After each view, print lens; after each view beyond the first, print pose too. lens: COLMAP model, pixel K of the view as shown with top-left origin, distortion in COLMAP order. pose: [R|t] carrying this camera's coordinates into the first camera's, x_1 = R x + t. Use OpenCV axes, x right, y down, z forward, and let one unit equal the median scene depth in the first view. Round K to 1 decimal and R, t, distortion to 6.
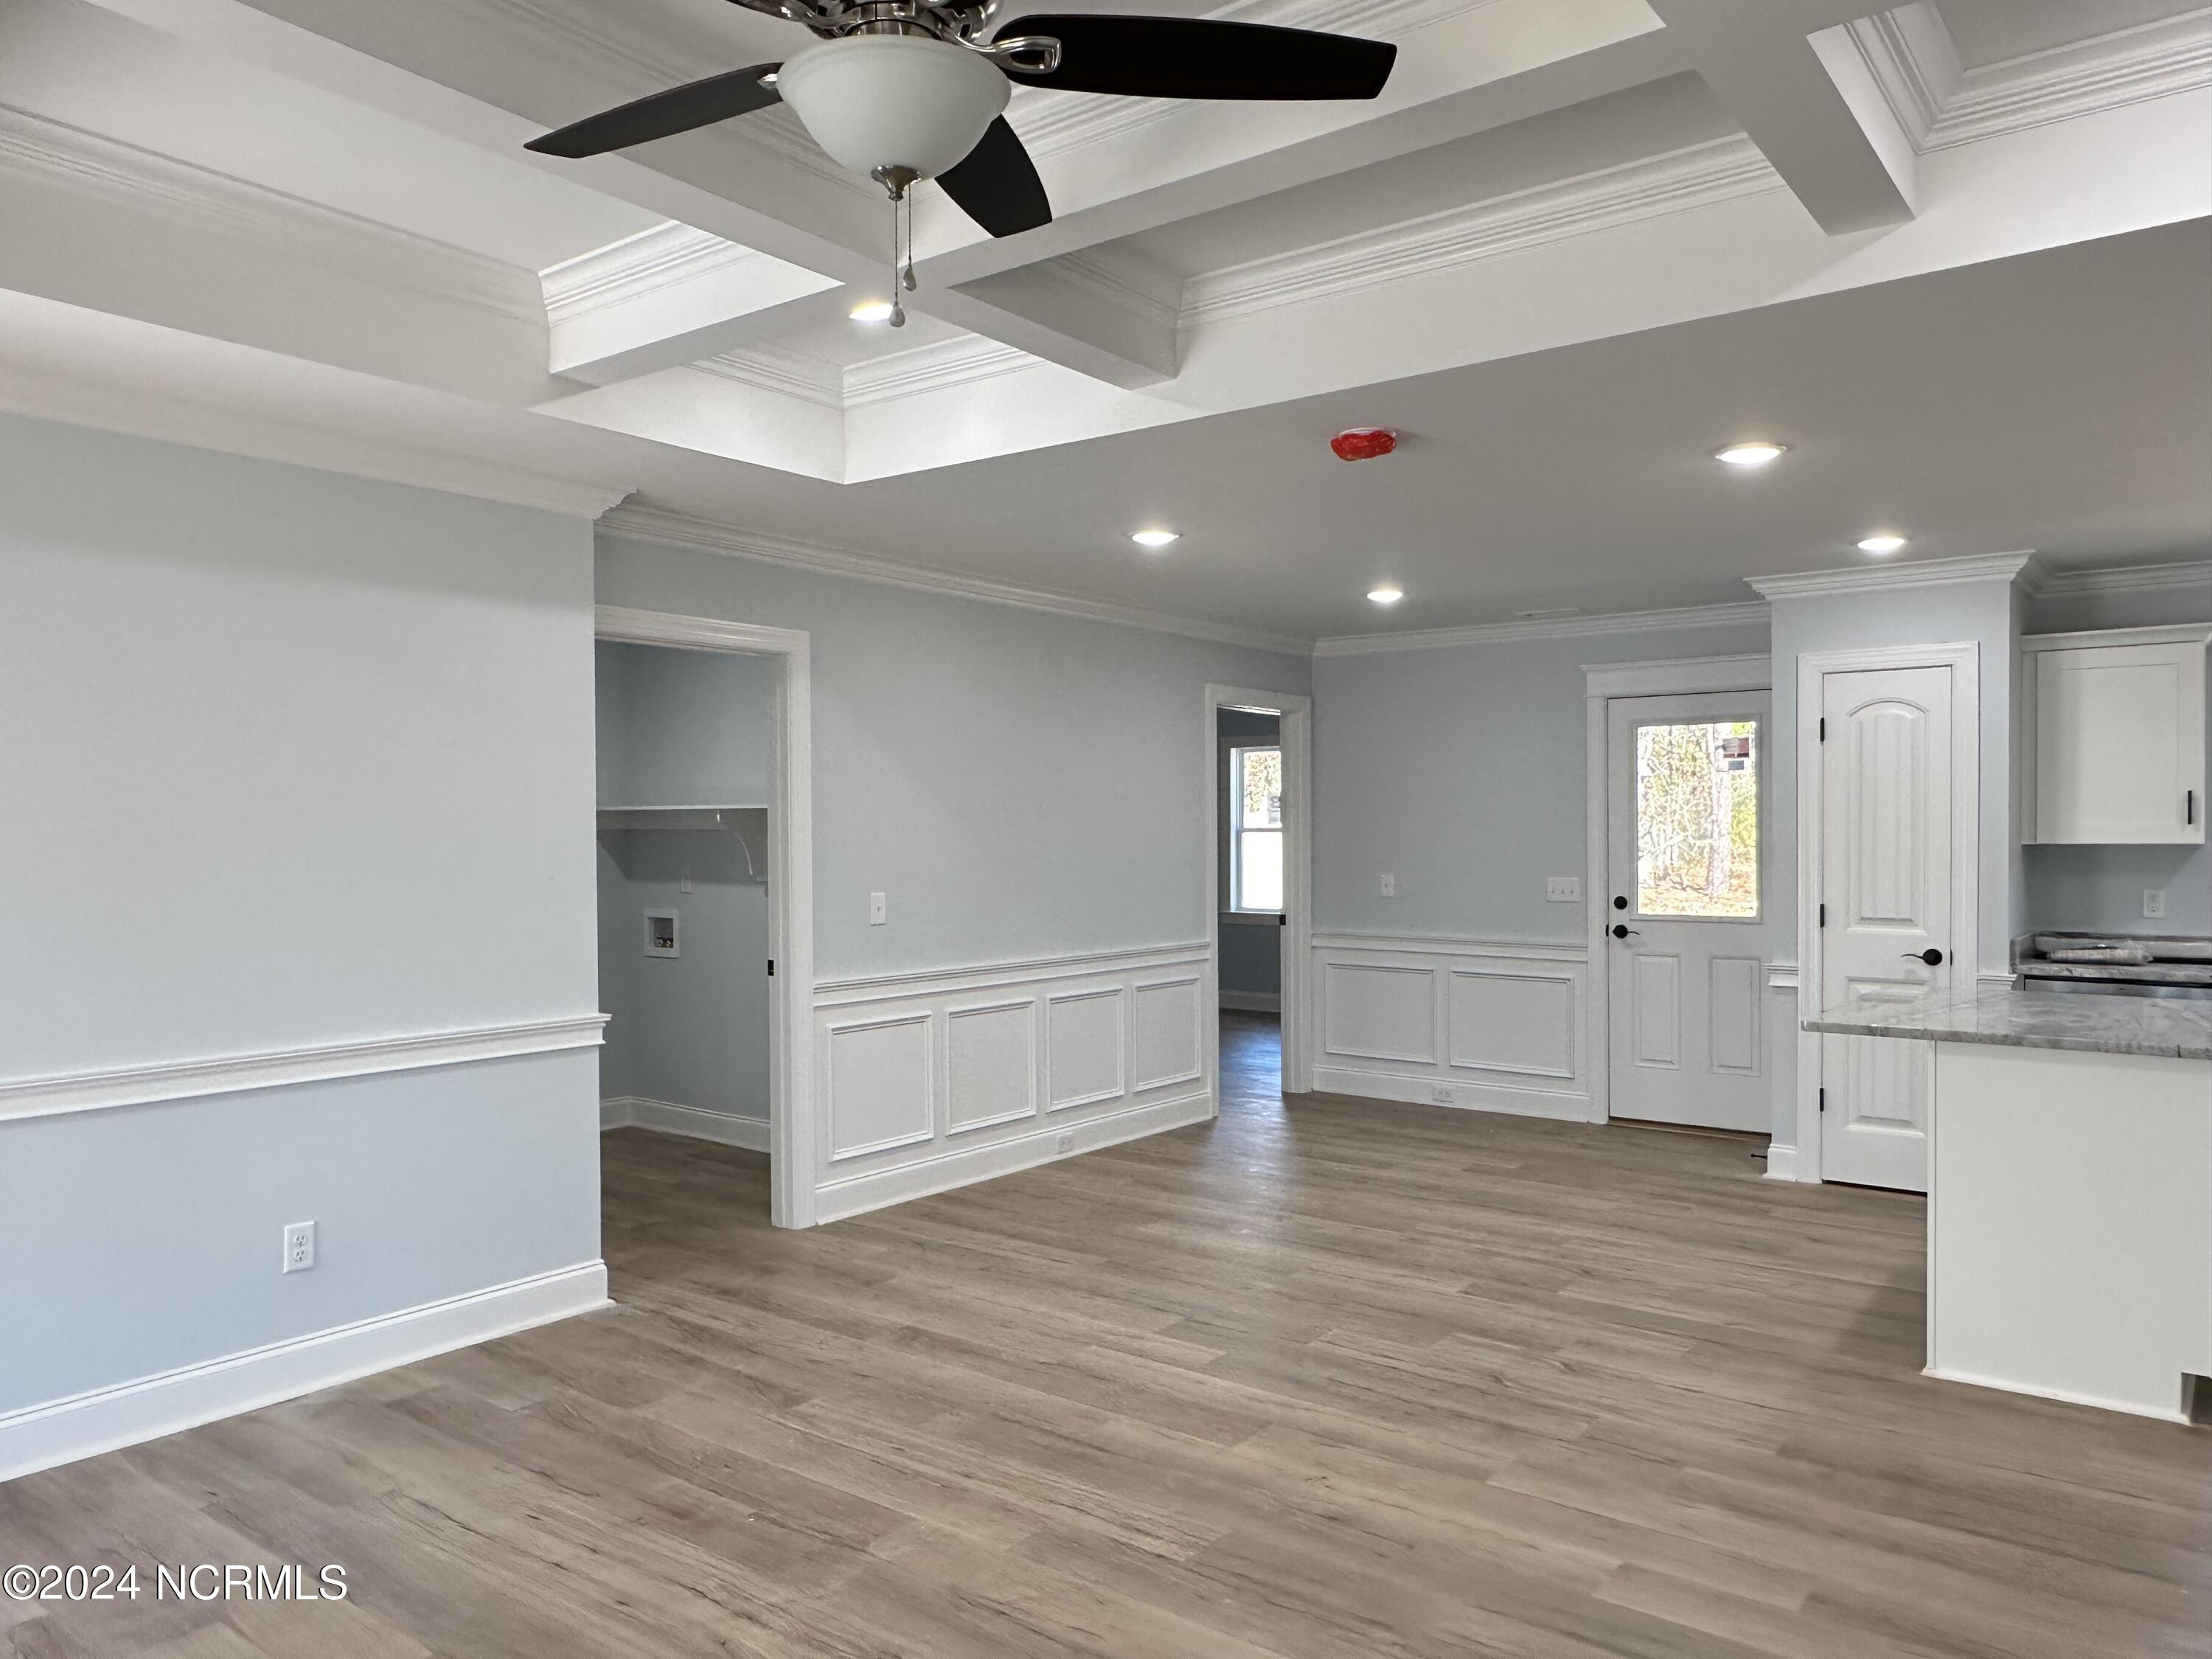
lens RADIAL K [[1546.3, 0, 1105.1], [0, 1546.3, 846.3], [0, 0, 1]] dist [-0.008624, 0.016317]
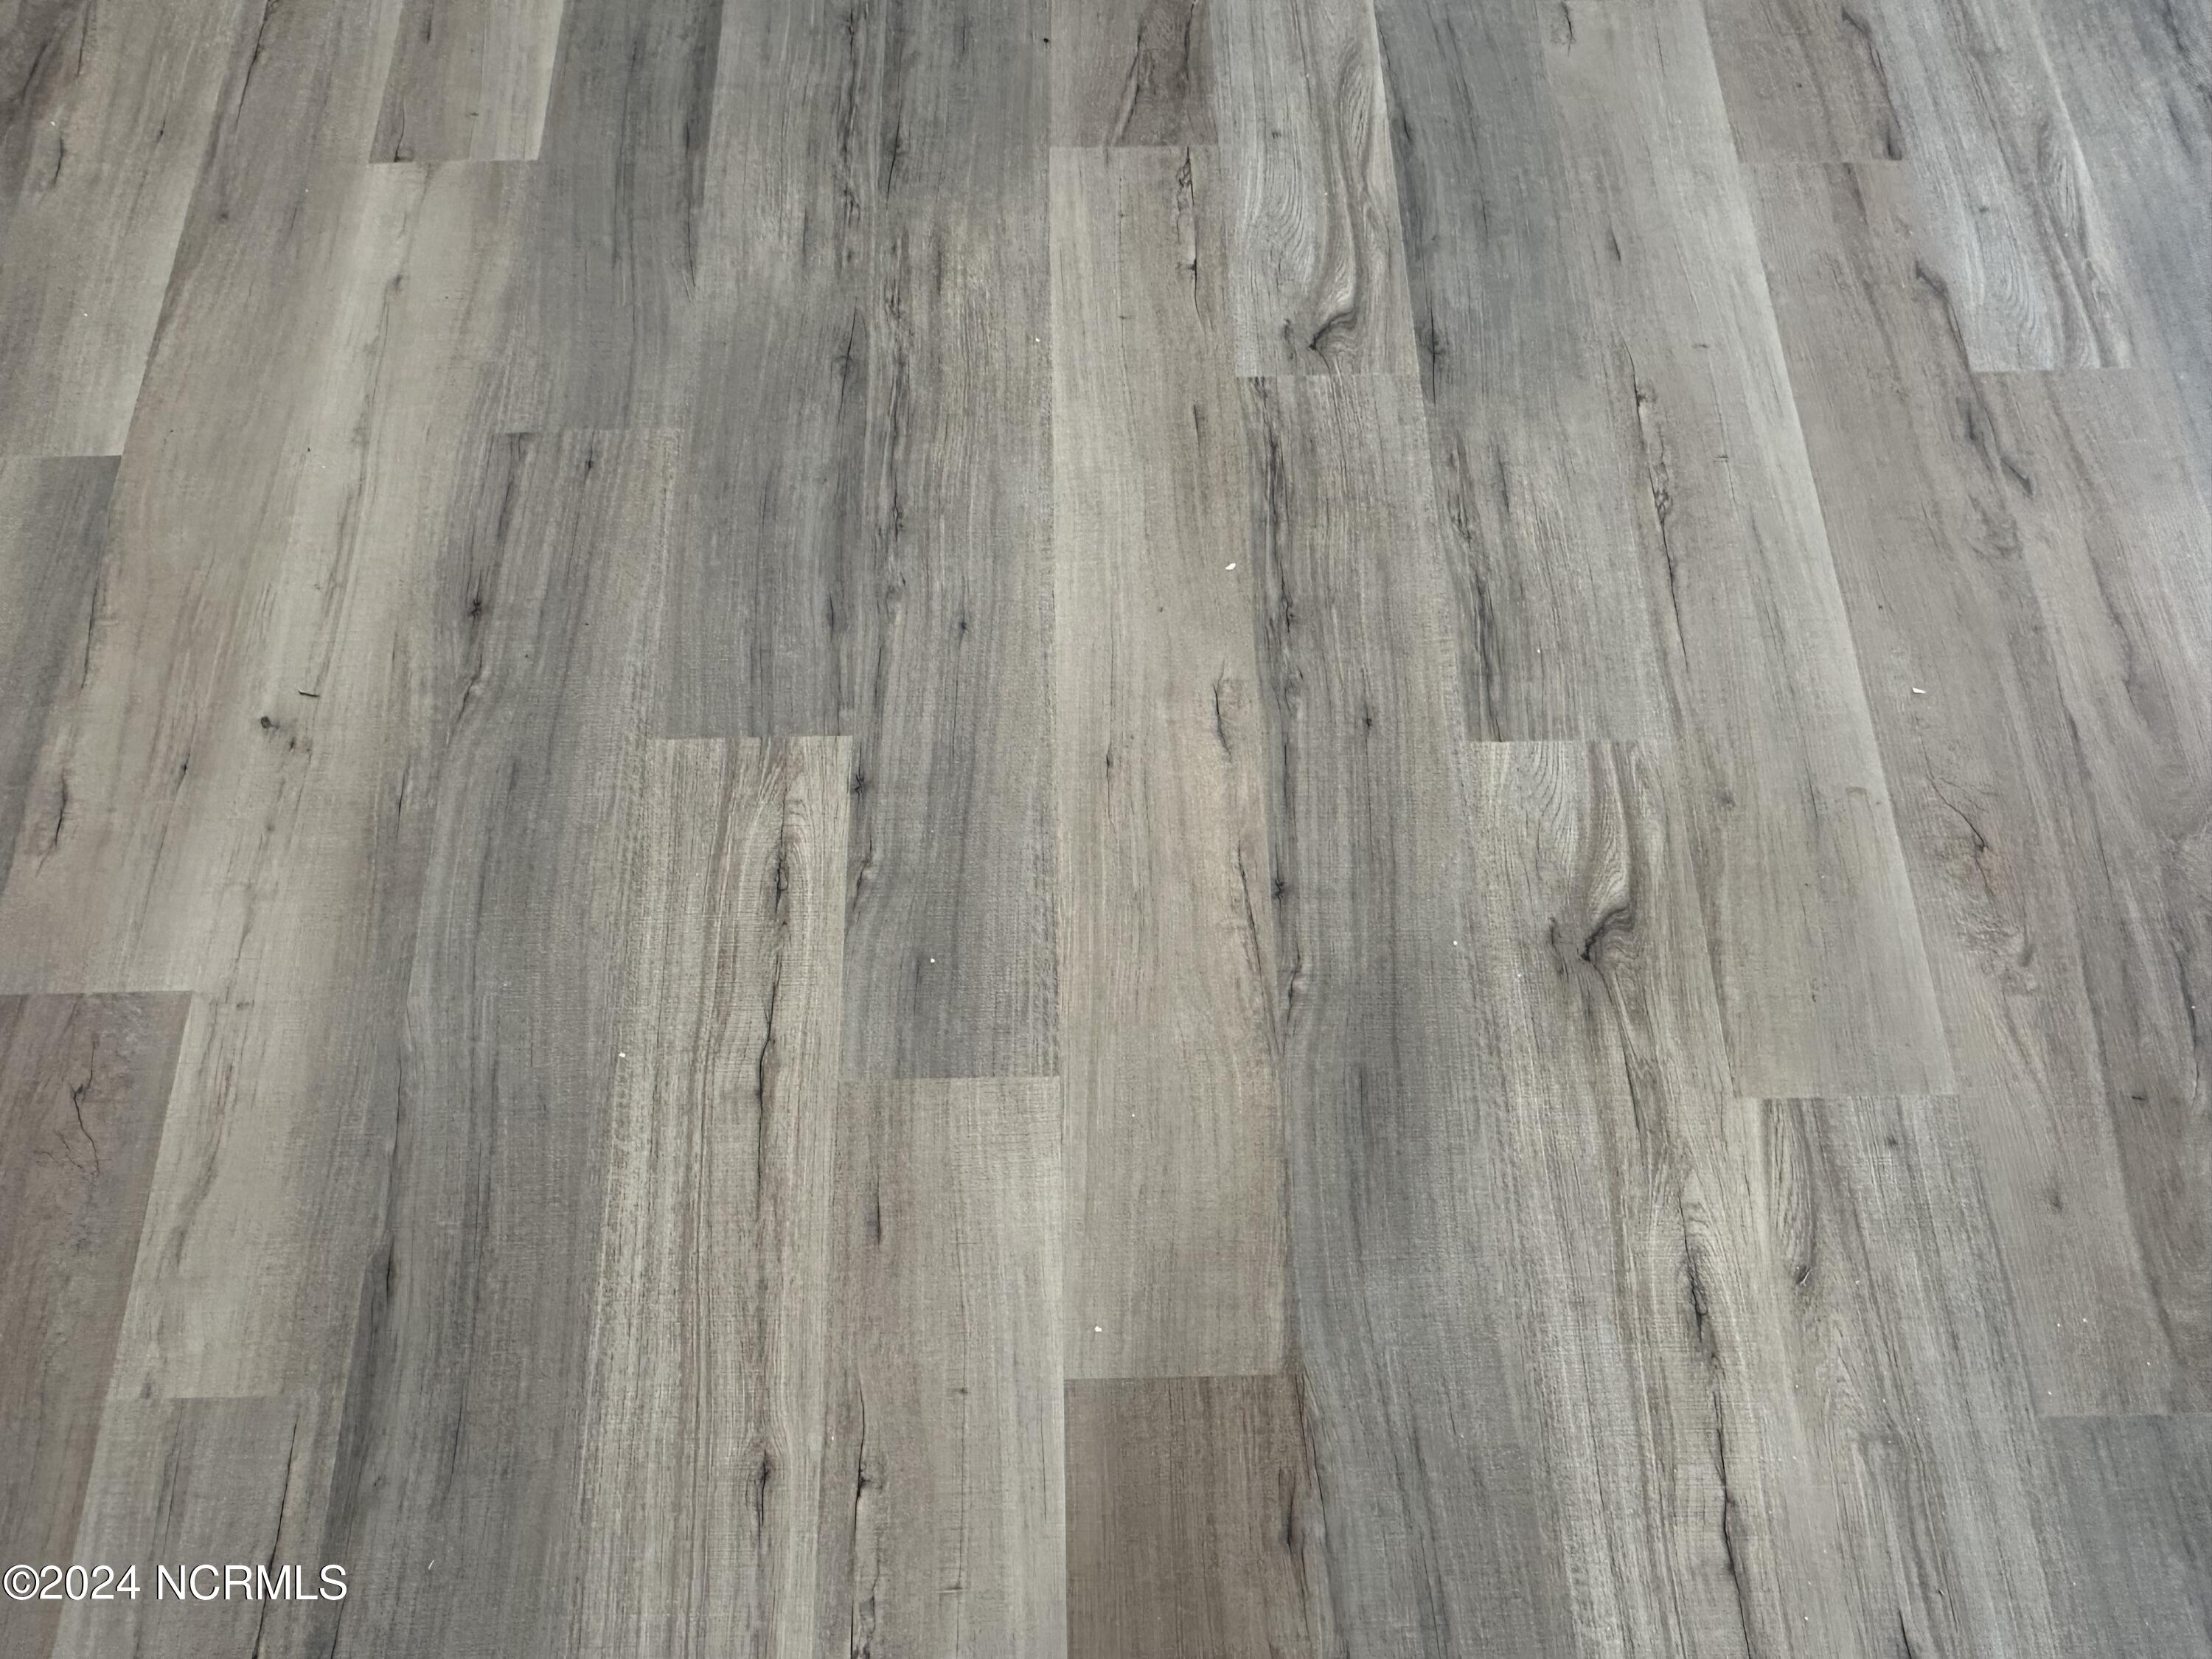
lens RADIAL K [[1546.3, 0, 1105.6], [0, 1546.3, 830.9], [0, 0, 1]] dist [-0.008624, 0.016317]
pose [[-0.620930, -0.720877, 0.307869, -0.154707], [0.012224, 0.383804, 0.923333, 0.062902], [-0.783771, 0.577089, -0.229503, 1.076043]]
